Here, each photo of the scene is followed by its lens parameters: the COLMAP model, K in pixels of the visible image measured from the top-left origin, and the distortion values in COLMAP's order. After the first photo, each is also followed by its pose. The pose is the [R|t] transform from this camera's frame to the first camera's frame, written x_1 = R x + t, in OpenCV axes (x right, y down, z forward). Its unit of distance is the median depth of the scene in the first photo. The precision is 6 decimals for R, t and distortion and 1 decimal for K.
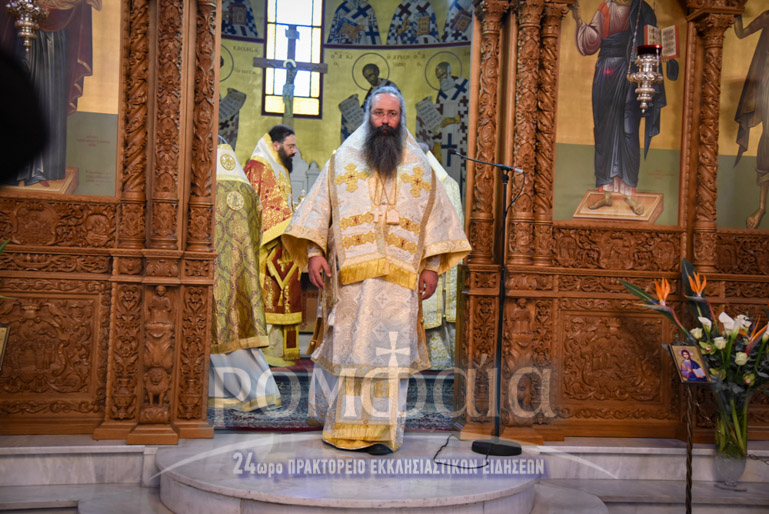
lens RADIAL K [[918.7, 0, 384.5], [0, 918.7, 257.0], [0, 0, 1]] dist [0.159189, 0.006375]
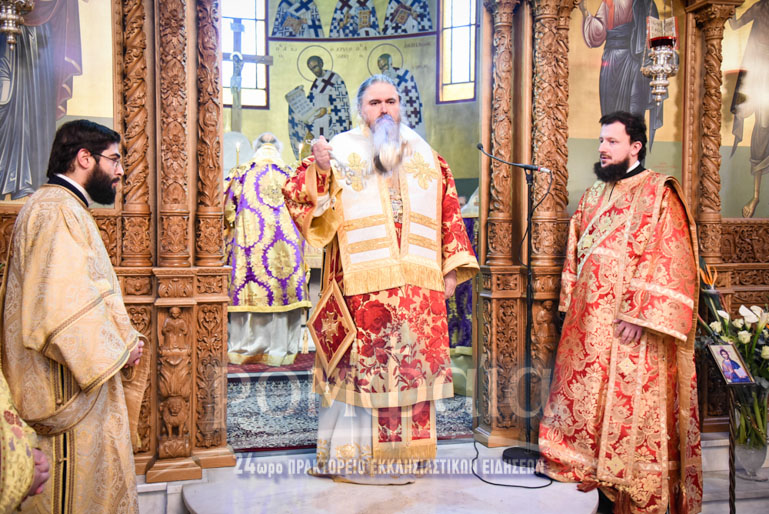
lens RADIAL K [[805.9, 0, 384.5], [0, 805.9, 257.0], [0, 0, 1]] dist [0.101590, 0.035299]
pose [[0.992865, -0.036649, 0.113473, -0.110575], [0.032141, 0.998629, 0.041310, -0.039180], [-0.114832, -0.037368, 0.992682, 0.164565]]
